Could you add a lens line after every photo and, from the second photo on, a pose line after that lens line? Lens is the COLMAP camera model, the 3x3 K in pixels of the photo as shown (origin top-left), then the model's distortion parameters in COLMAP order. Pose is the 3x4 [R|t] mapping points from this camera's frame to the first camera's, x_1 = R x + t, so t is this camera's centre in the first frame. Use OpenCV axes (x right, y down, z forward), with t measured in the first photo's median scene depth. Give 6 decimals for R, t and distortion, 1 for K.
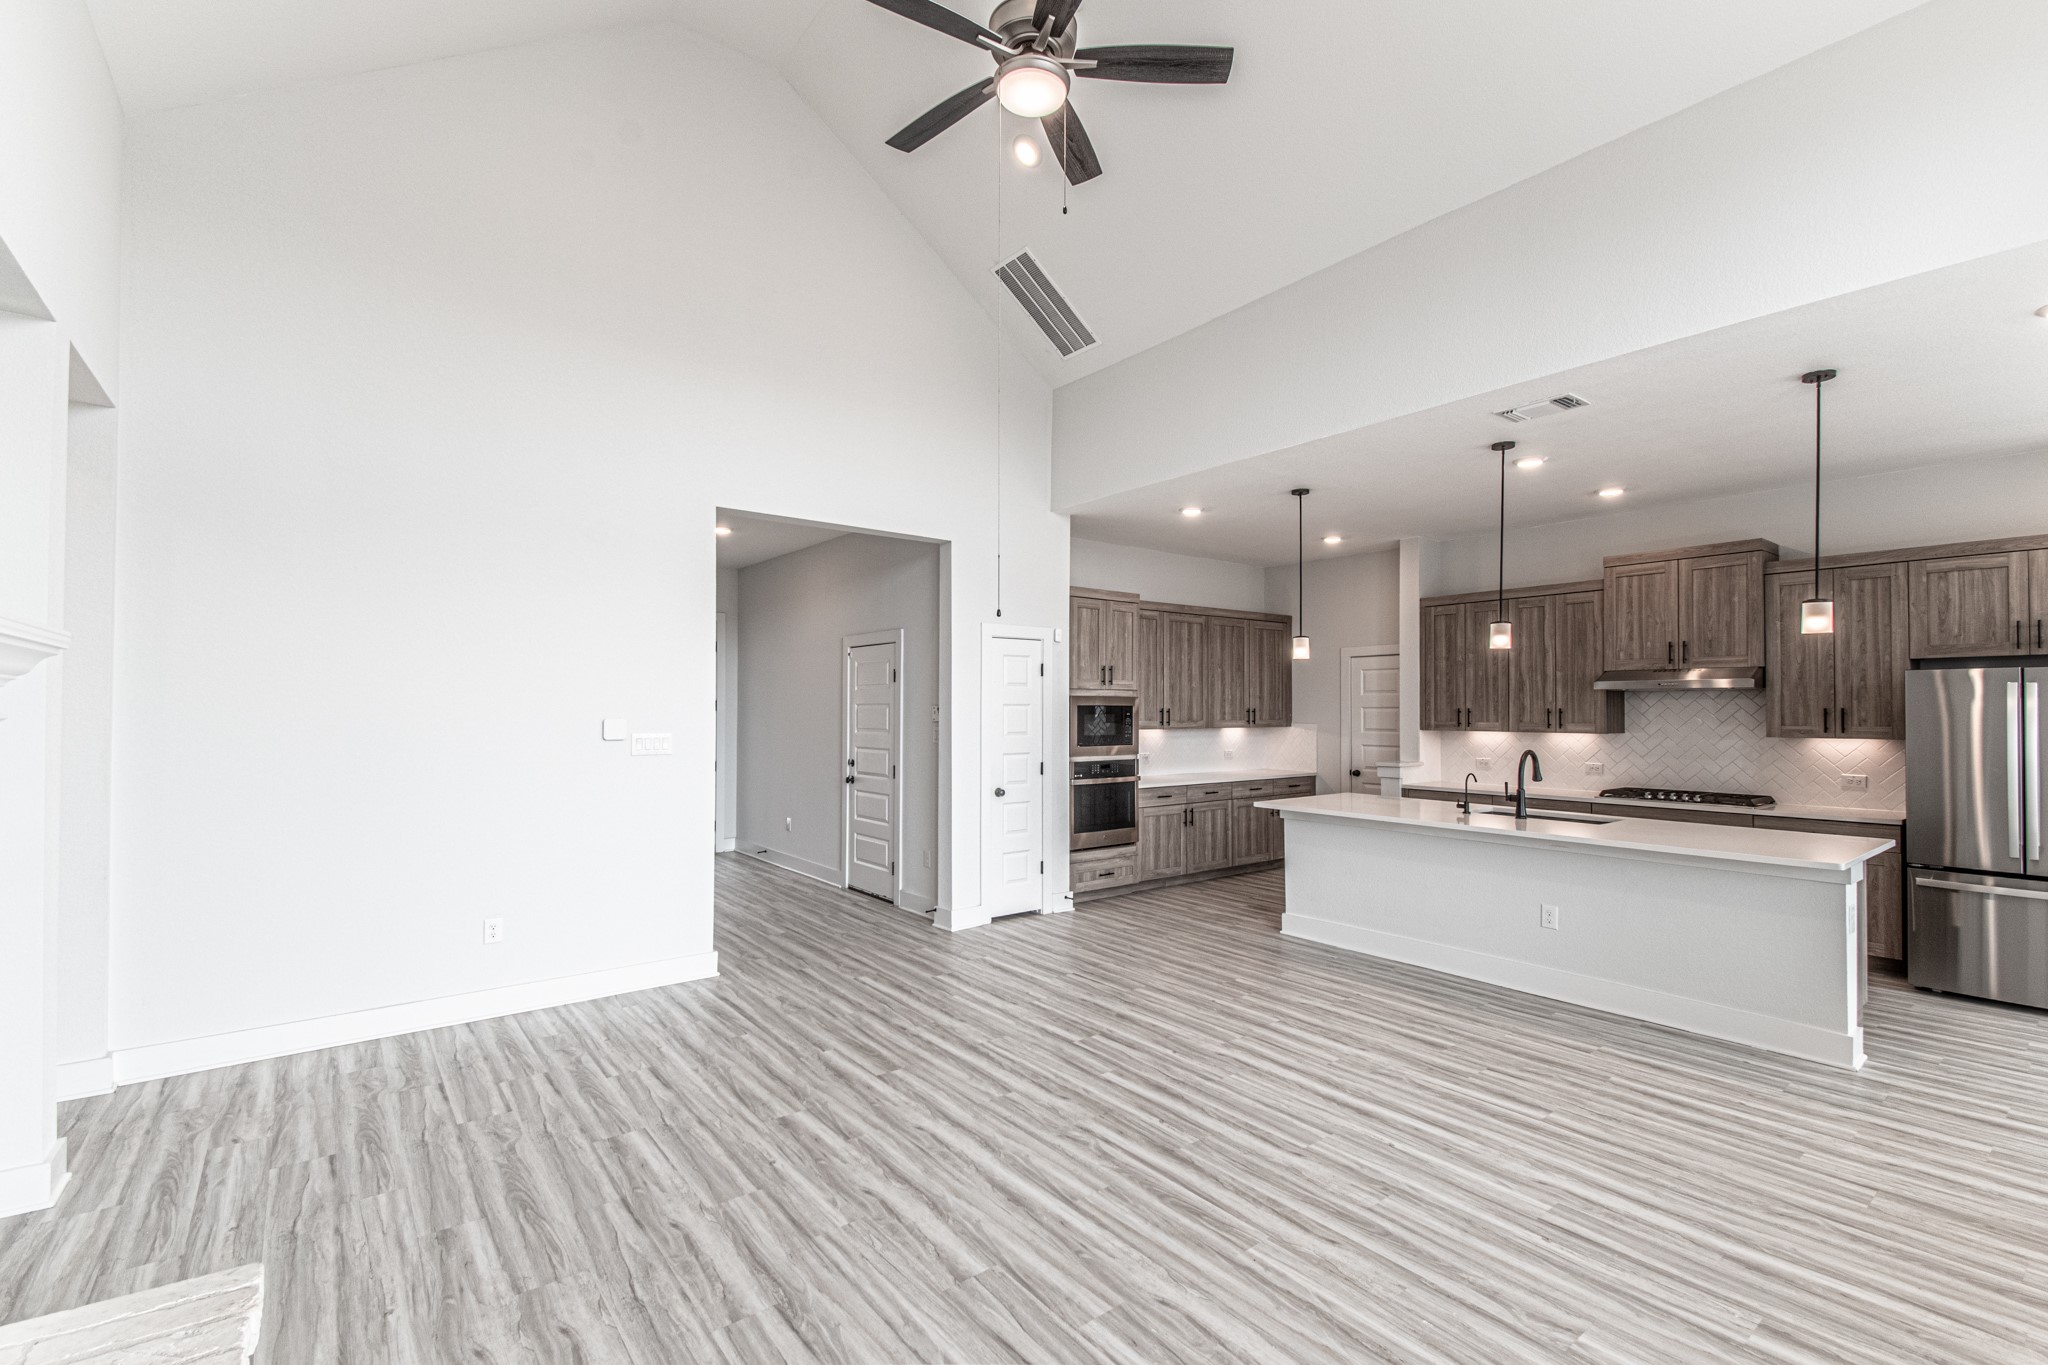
lens RADIAL K [[877.6, 0, 1031.0], [0, 877.6, 686.7], [0, 0, 1]] dist [0.048321, -0.026838]
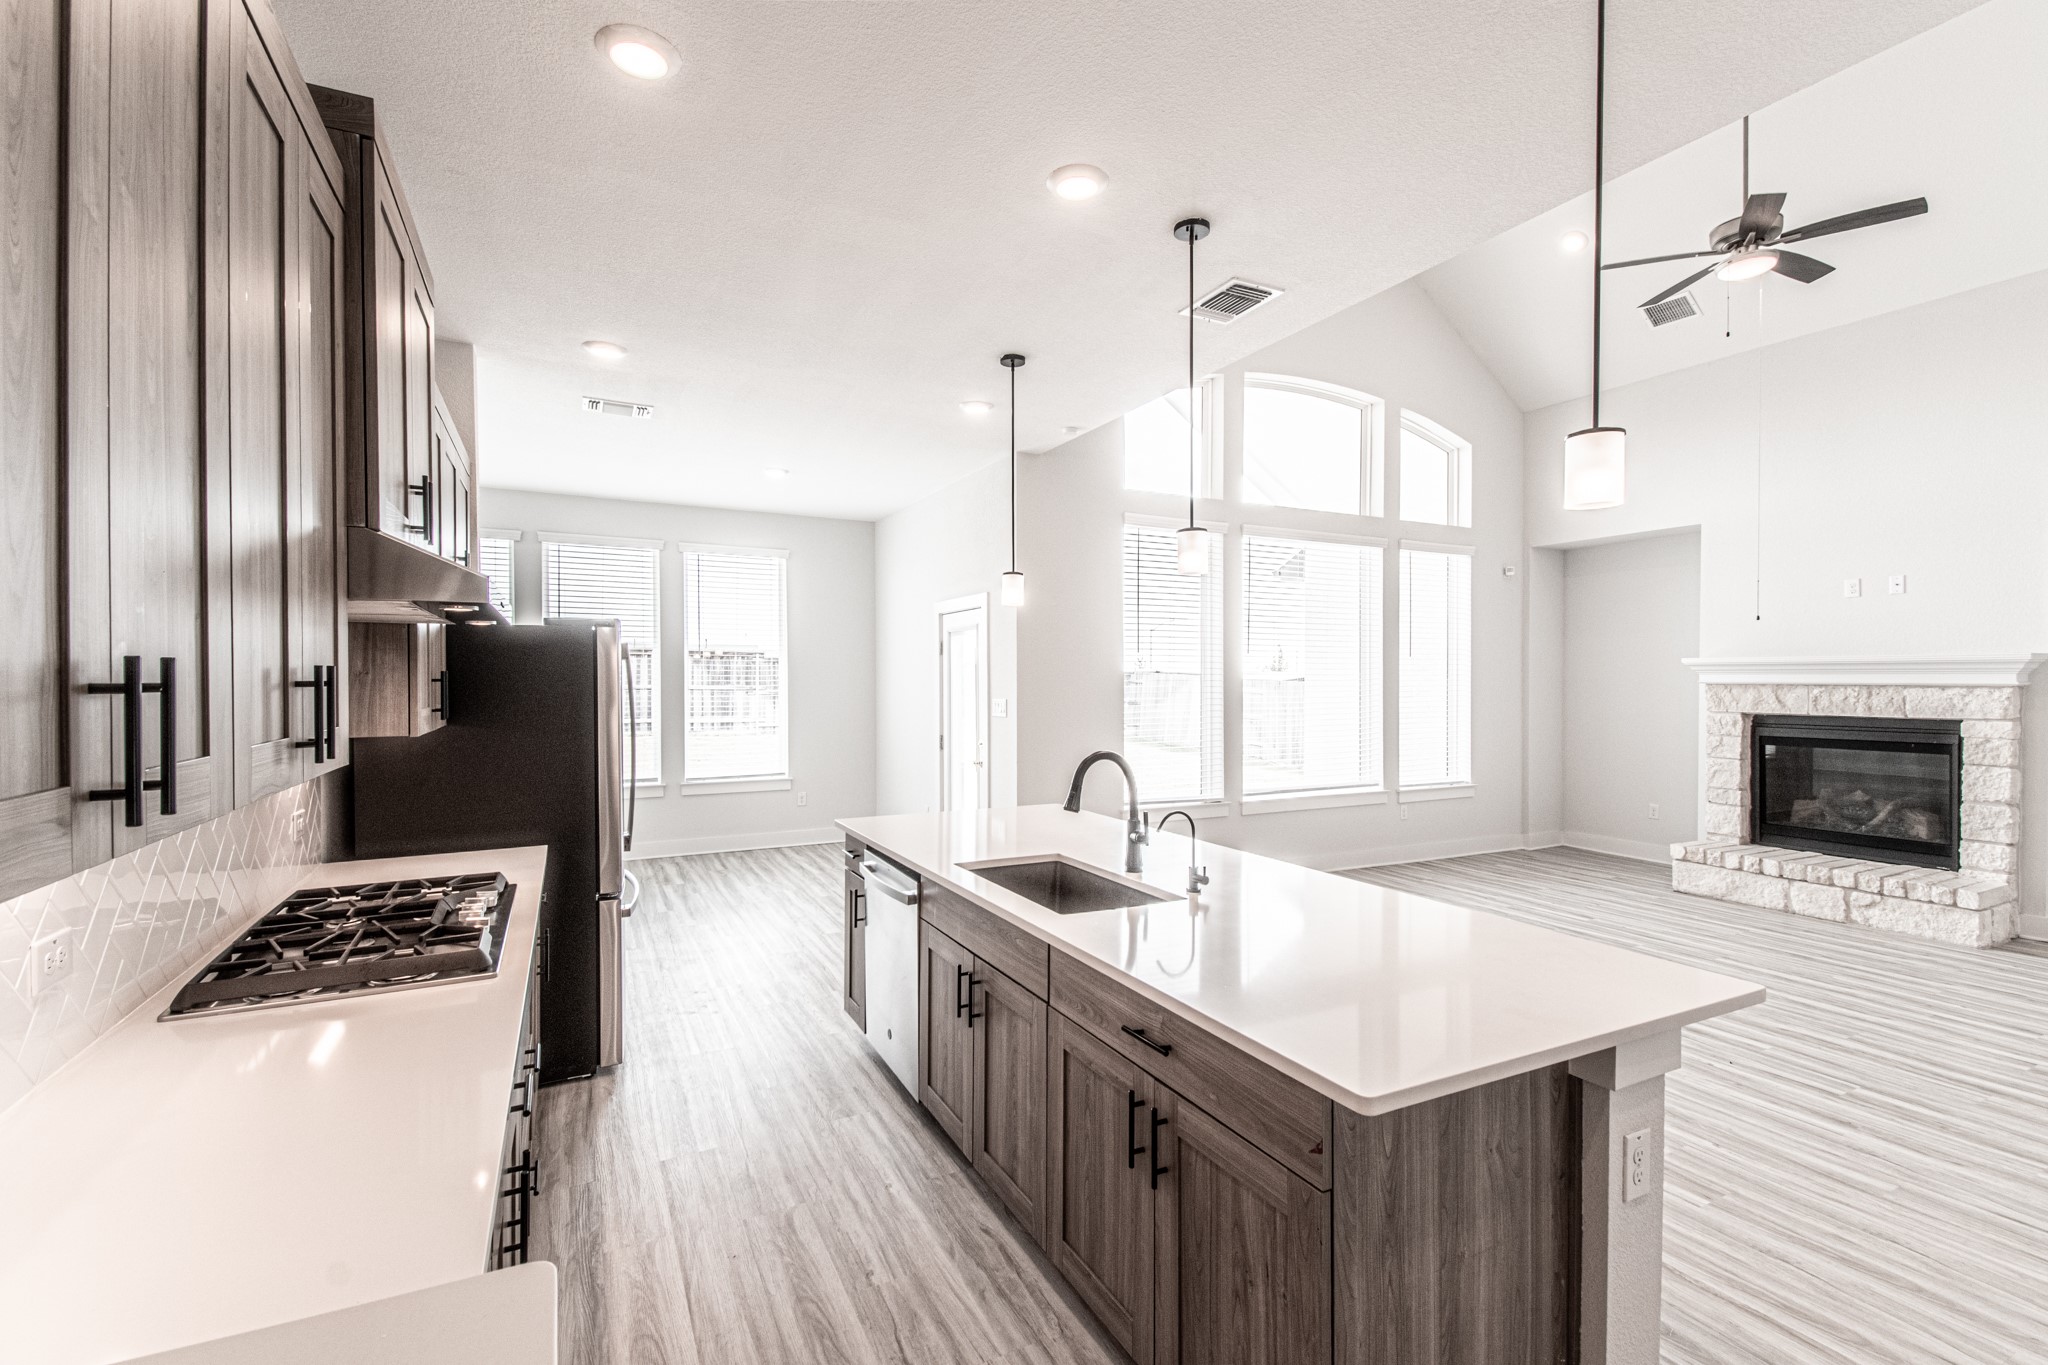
lens RADIAL K [[904.5, 0, 980.6], [0, 904.5, 693.3], [0, 0, 1]] dist [0.033594, -0.024057]
pose [[-0.974853, -0.008375, 0.222692, 0.503714], [-0.010253, 0.999921, -0.007280, 0.040023], [-0.222614, -0.009381, -0.974862, 1.537263]]
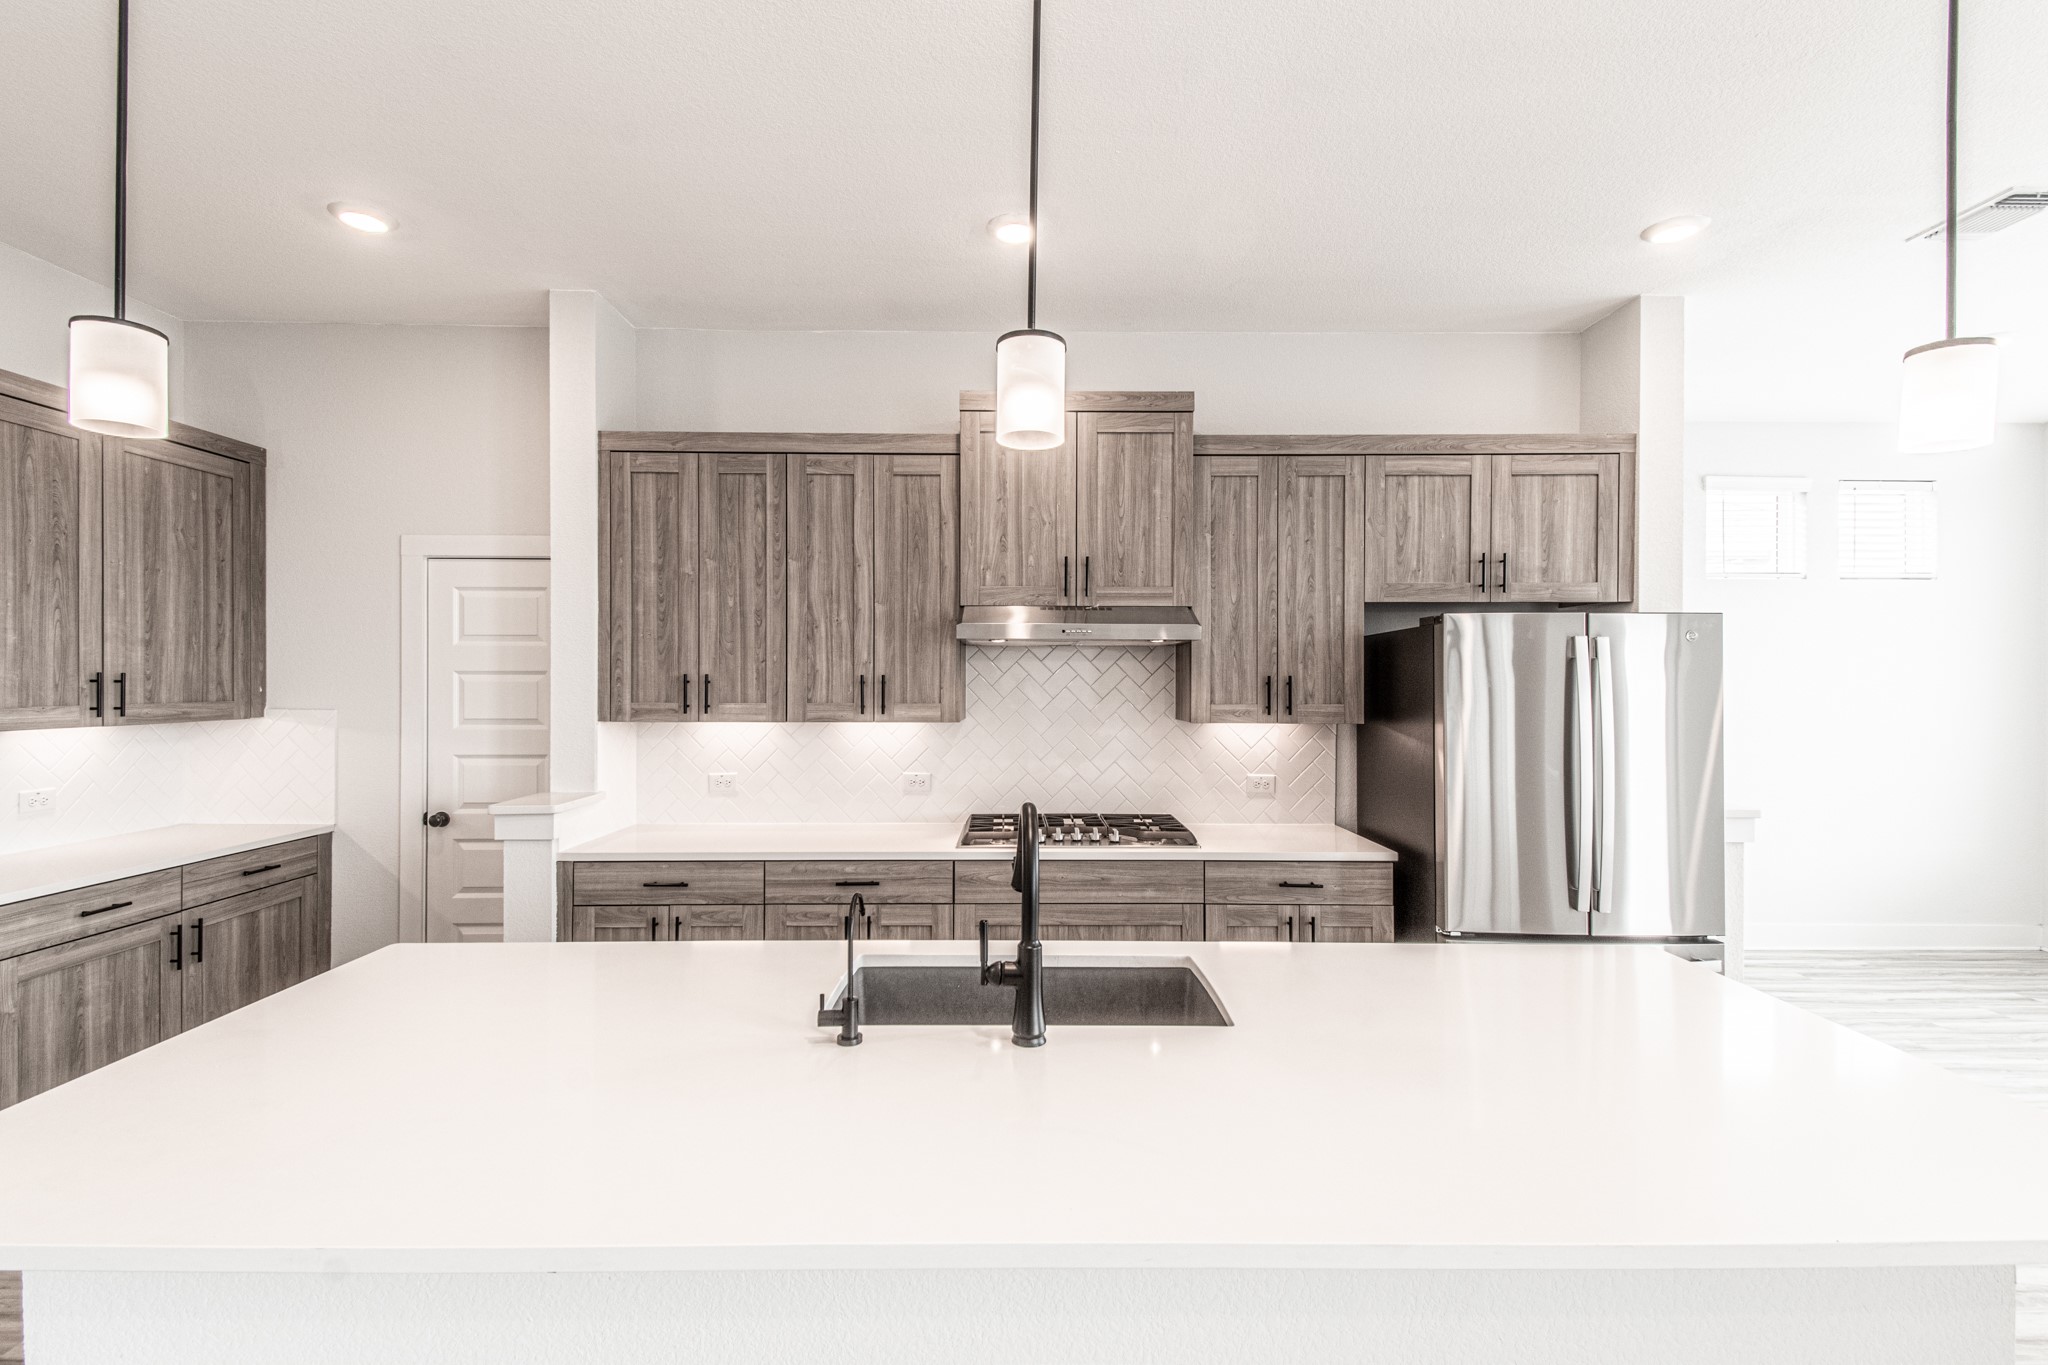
lens RADIAL K [[877.6, 0, 1031.0], [0, 877.6, 686.7], [0, 0, 1]] dist [0.048321, -0.026838]
pose [[0.599432, -0.009141, 0.800374, 0.308235], [-0.022702, 0.999338, 0.028416, 0.018920], [-0.800104, -0.035203, 0.598828, 0.811869]]
